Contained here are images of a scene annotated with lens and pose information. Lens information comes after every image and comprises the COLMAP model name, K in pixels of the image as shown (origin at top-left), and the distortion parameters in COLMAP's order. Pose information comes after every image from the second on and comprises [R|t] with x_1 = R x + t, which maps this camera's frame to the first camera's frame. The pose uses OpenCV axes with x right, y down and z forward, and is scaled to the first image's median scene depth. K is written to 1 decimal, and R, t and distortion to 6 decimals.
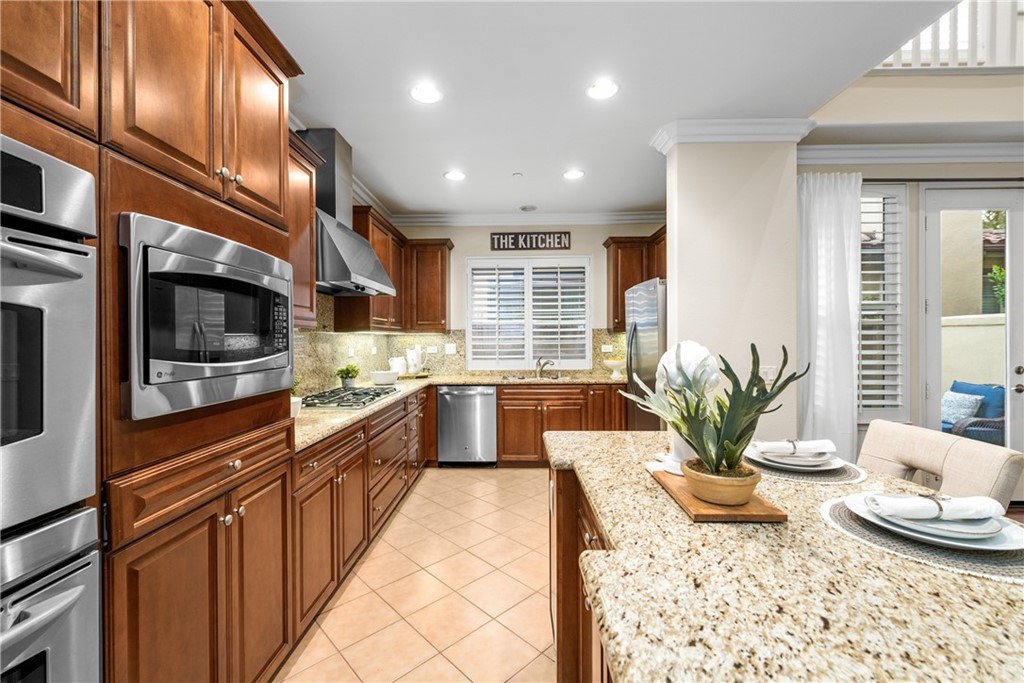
lens RADIAL K [[423.7, 0, 508.0], [0, 423.7, 337.8], [0, 0, 1]] dist [-0.001361, 0.000008]
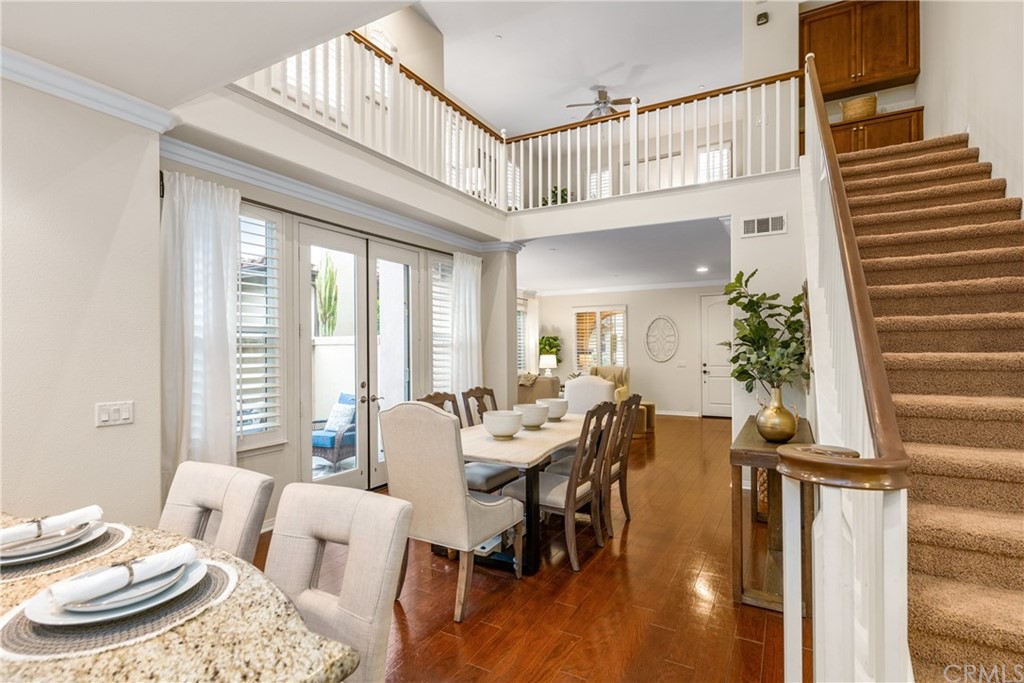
lens RADIAL K [[501.0, 0, 511.8], [0, 501.0, 348.1], [0, 0, 1]] dist [0.004361, 0.000873]
pose [[0.468311, 0.002523, 0.883560, 0.130151], [0.000715, 0.999995, -0.003235, -0.030287], [-0.883564, 0.002147, 0.468306, -0.087367]]
